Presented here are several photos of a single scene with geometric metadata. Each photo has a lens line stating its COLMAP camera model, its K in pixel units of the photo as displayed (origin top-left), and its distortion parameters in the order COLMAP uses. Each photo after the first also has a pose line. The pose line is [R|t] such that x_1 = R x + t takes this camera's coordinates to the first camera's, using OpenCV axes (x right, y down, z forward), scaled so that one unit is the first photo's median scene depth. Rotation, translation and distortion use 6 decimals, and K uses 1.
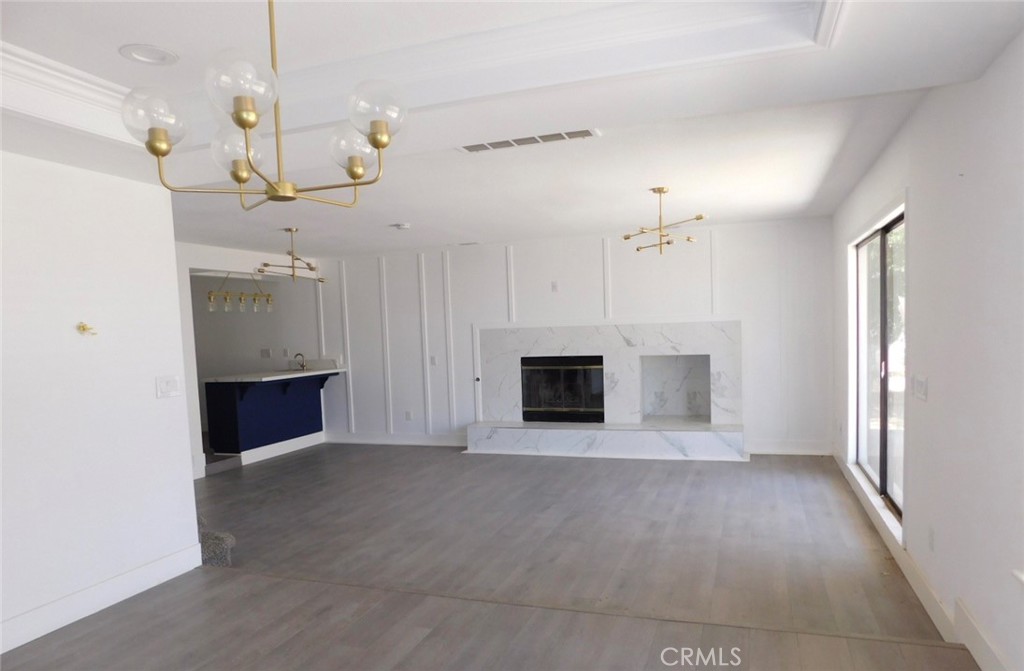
lens RADIAL K [[678.3, 0, 514.5], [0, 678.3, 373.9], [0, 0, 1]] dist [-0.042510, 0.004504]
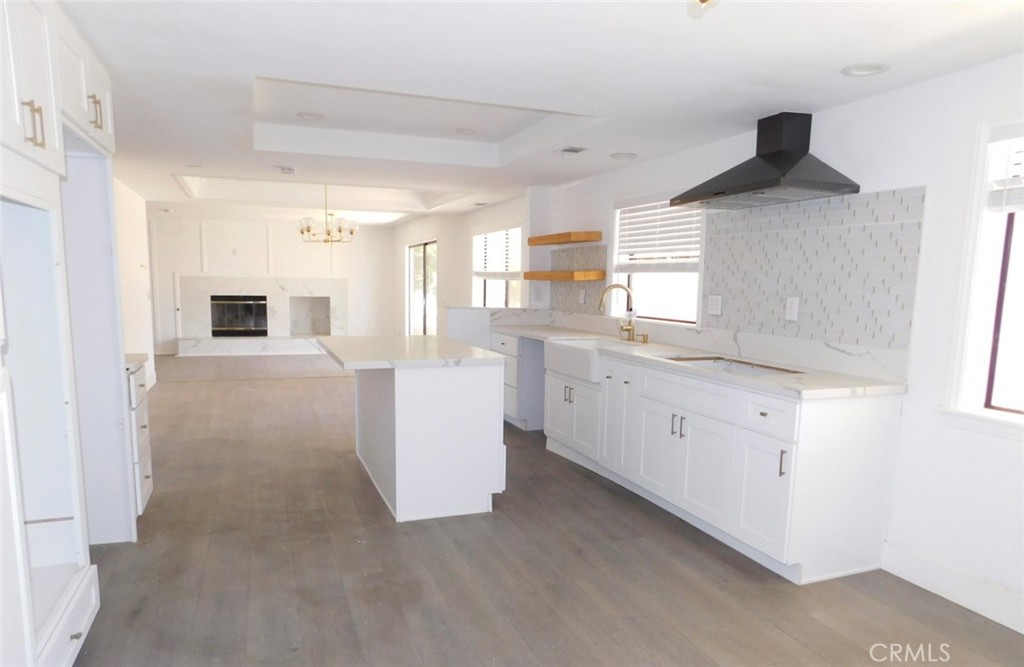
lens RADIAL K [[678.3, 0, 514.5], [0, 678.3, 371.9], [0, 0, 1]] dist [-0.042510, 0.004504]
pose [[0.761266, -0.035693, 0.647456, -0.484184], [-0.000106, 0.998477, 0.055168, 0.068344], [-0.648440, -0.042066, 0.760103, -0.660625]]
